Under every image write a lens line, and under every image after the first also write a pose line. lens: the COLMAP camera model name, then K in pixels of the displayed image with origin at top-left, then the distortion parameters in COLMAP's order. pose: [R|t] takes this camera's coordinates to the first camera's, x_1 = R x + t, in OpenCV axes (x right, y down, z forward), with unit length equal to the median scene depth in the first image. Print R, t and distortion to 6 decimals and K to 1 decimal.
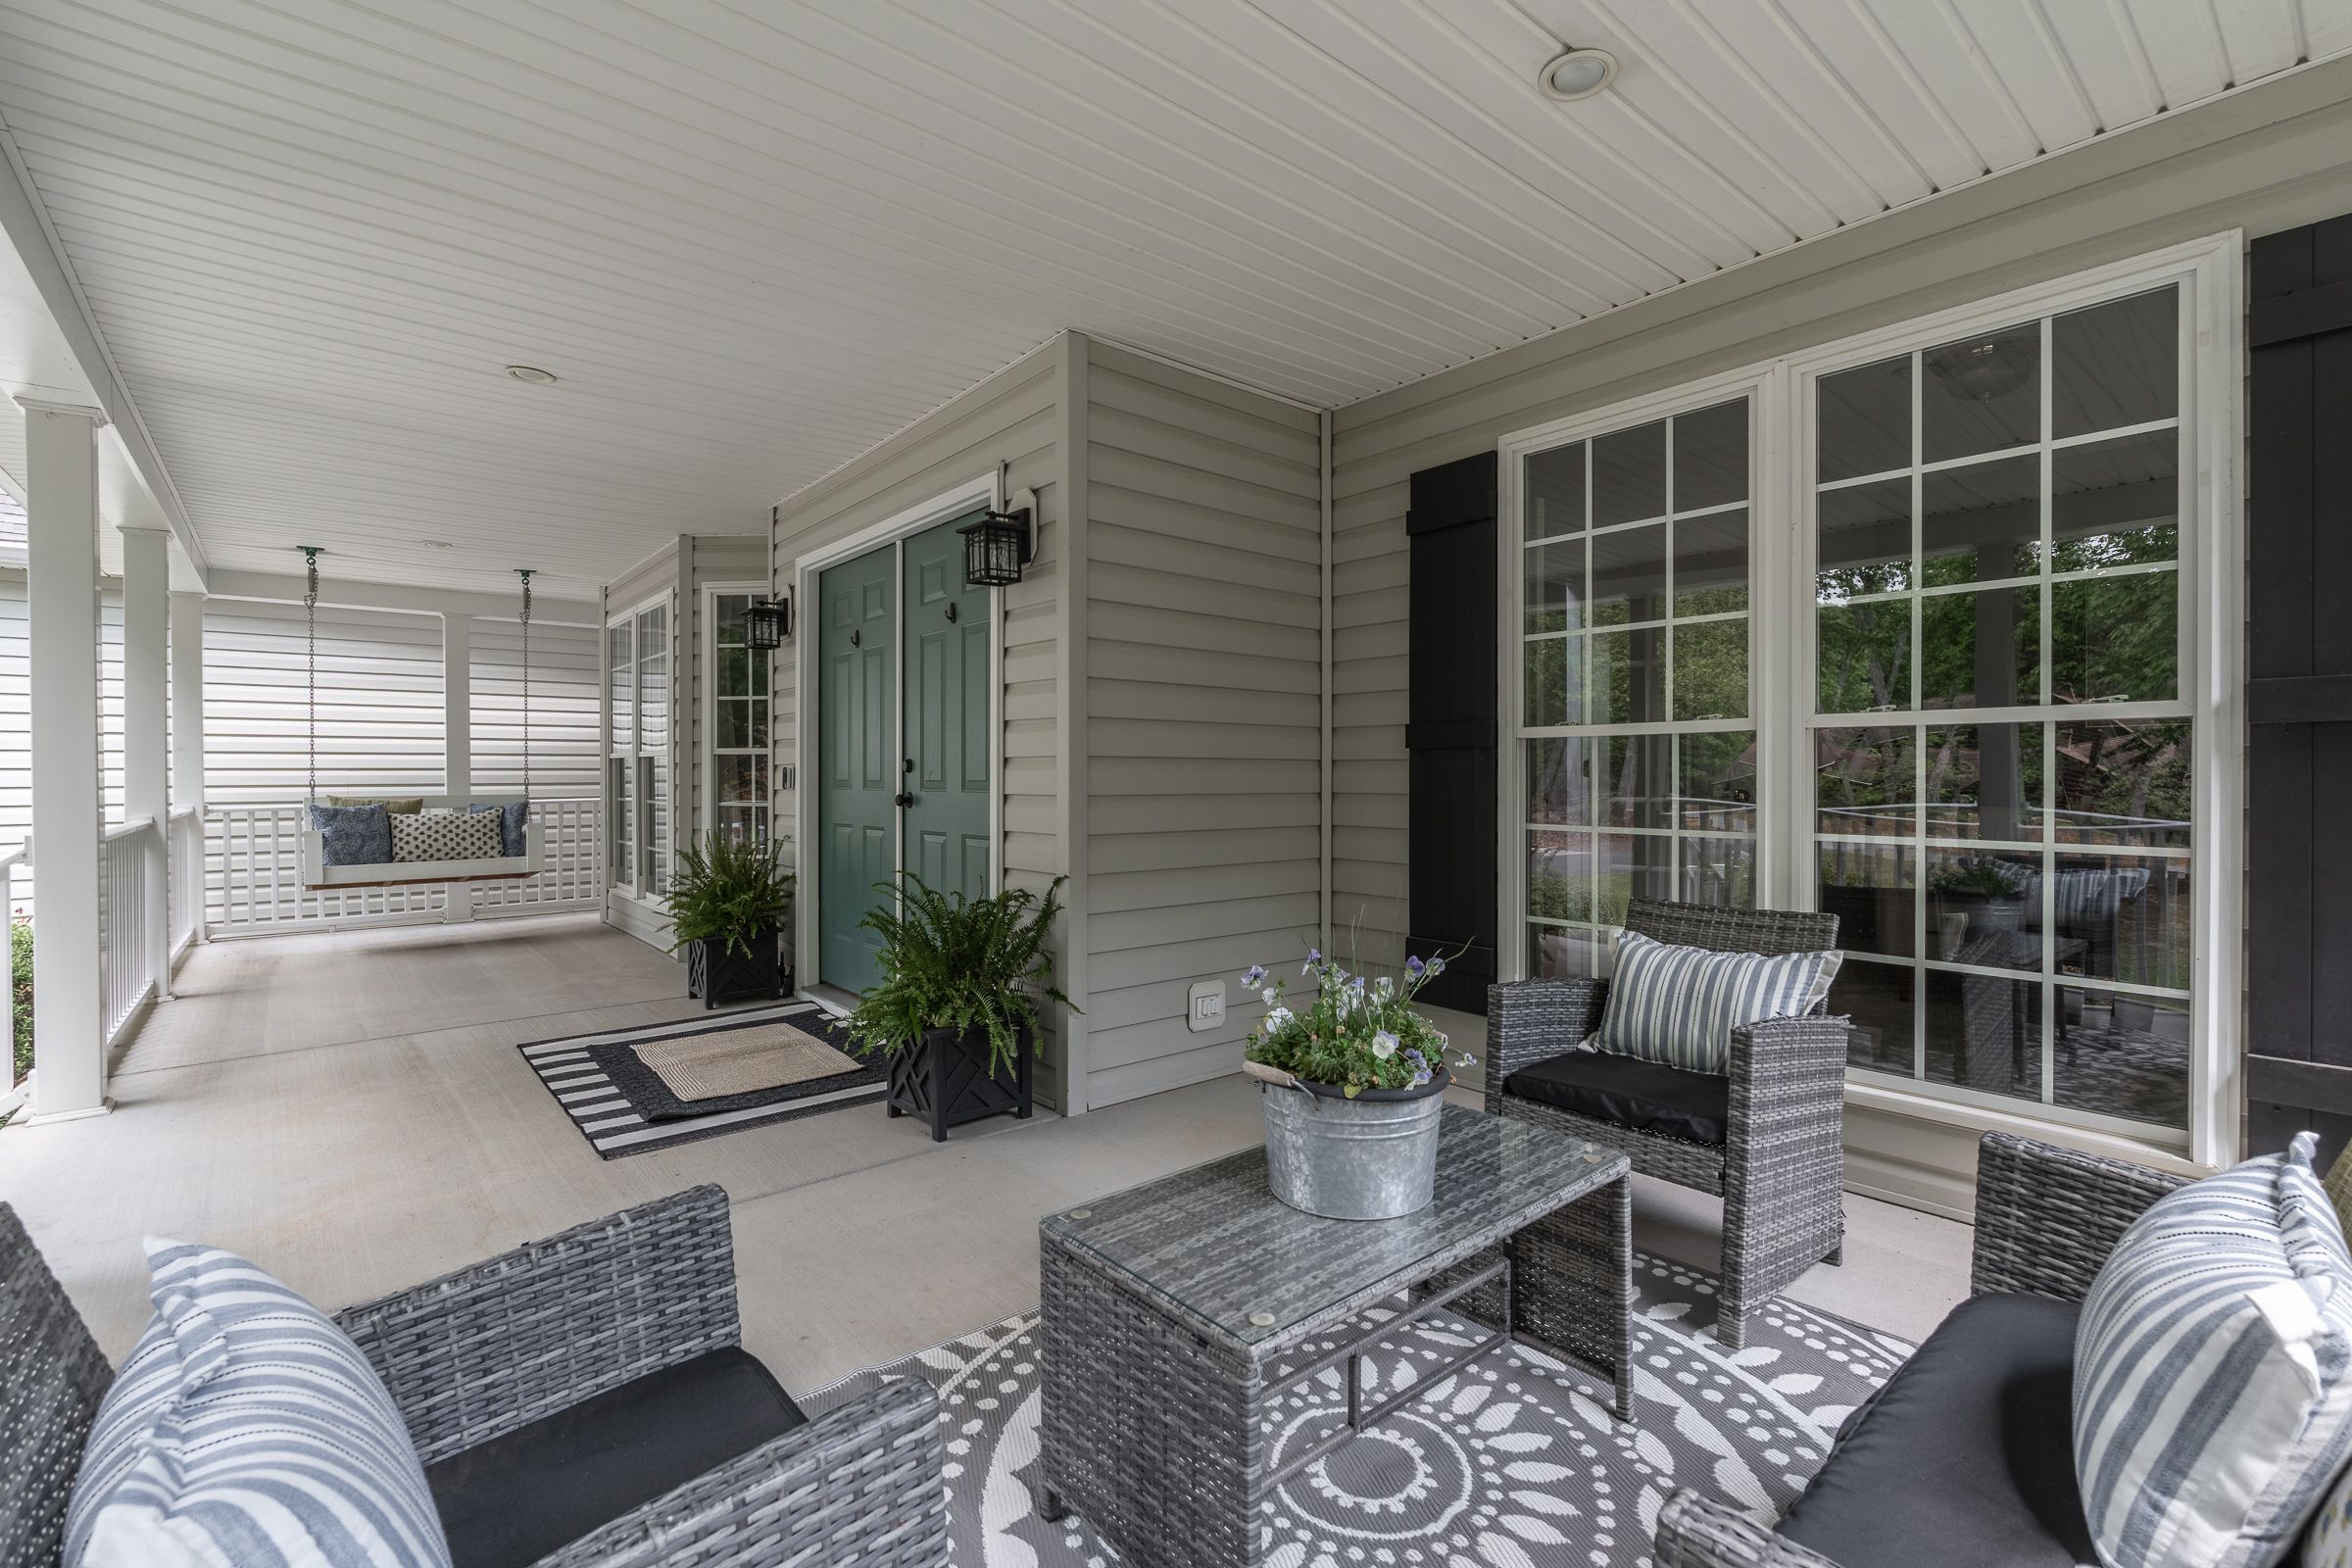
lens RADIAL K [[1042.9, 0, 1182.8], [0, 1042.9, 784.5], [0, 0, 1]] dist [-0.007690, 0.000100]
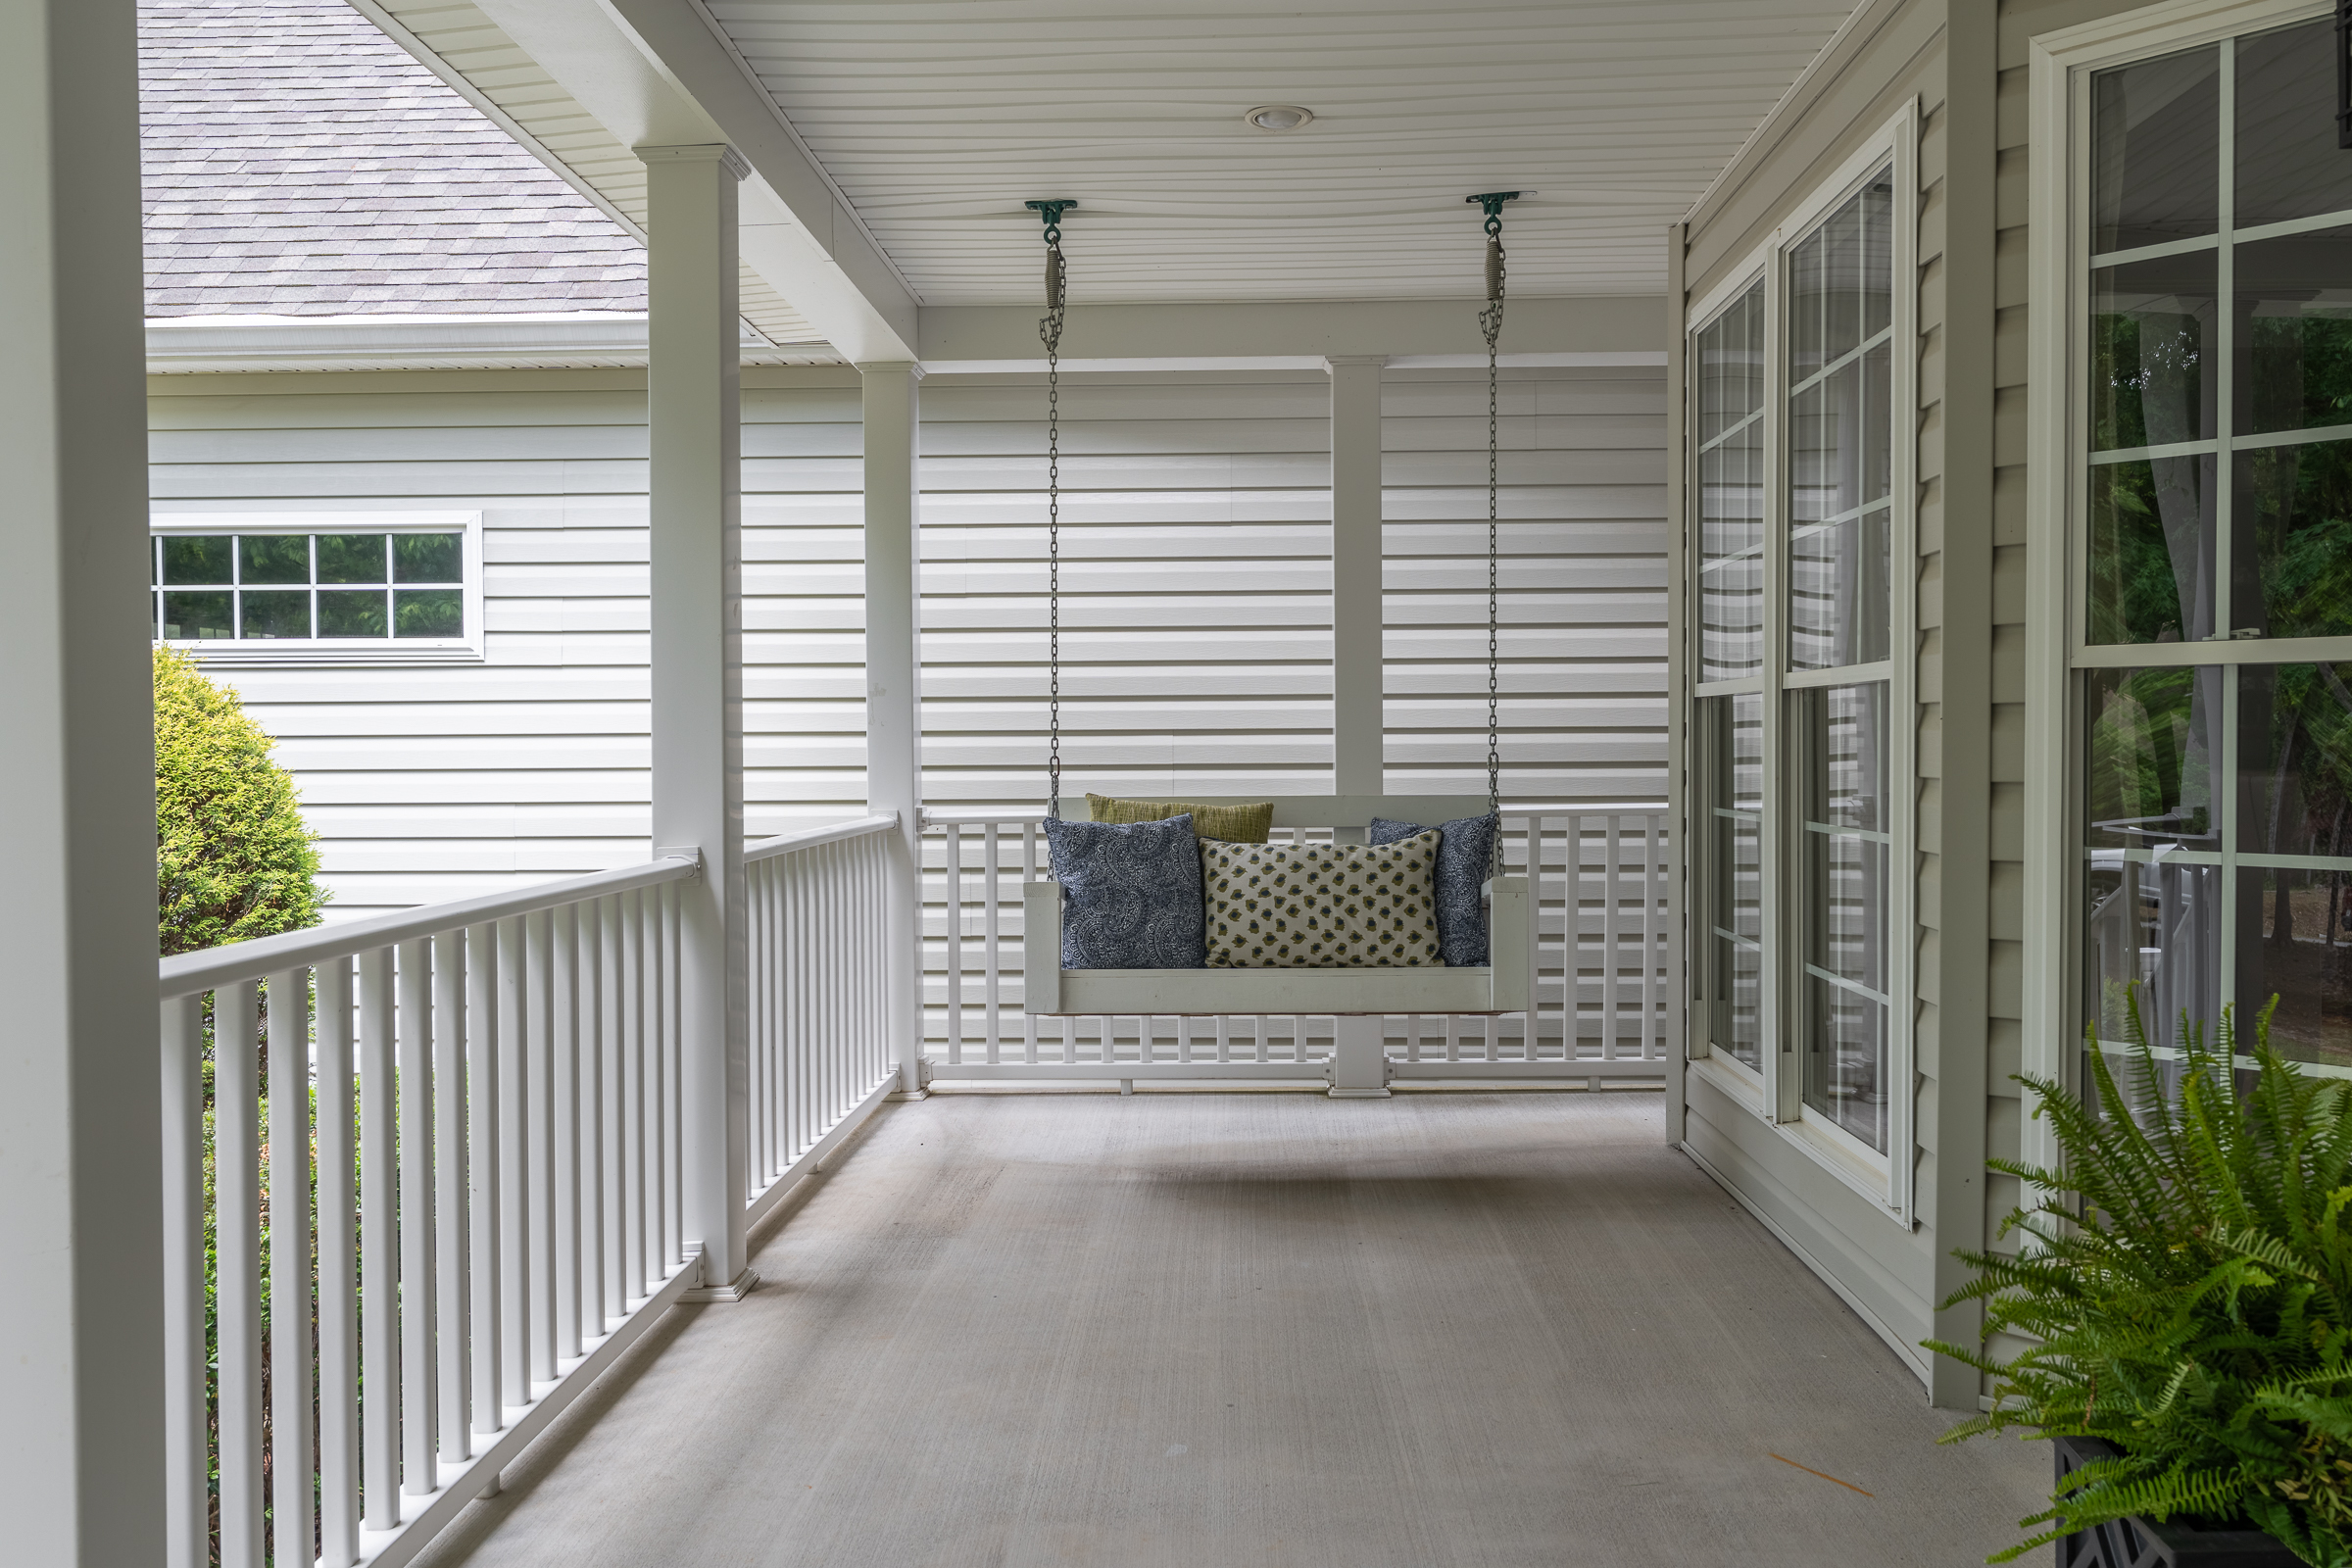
lens RADIAL K [[2006.6, 0, 1179.7], [0, 2006.6, 784.9], [0, 0, 1]] dist [-0.007273, -0.001970]
pose [[0.743366, 0.011486, -0.668786, -0.242337], [-0.002843, 0.999898, 0.014013, -0.004579], [0.668879, -0.008515, 0.743323, 0.404311]]
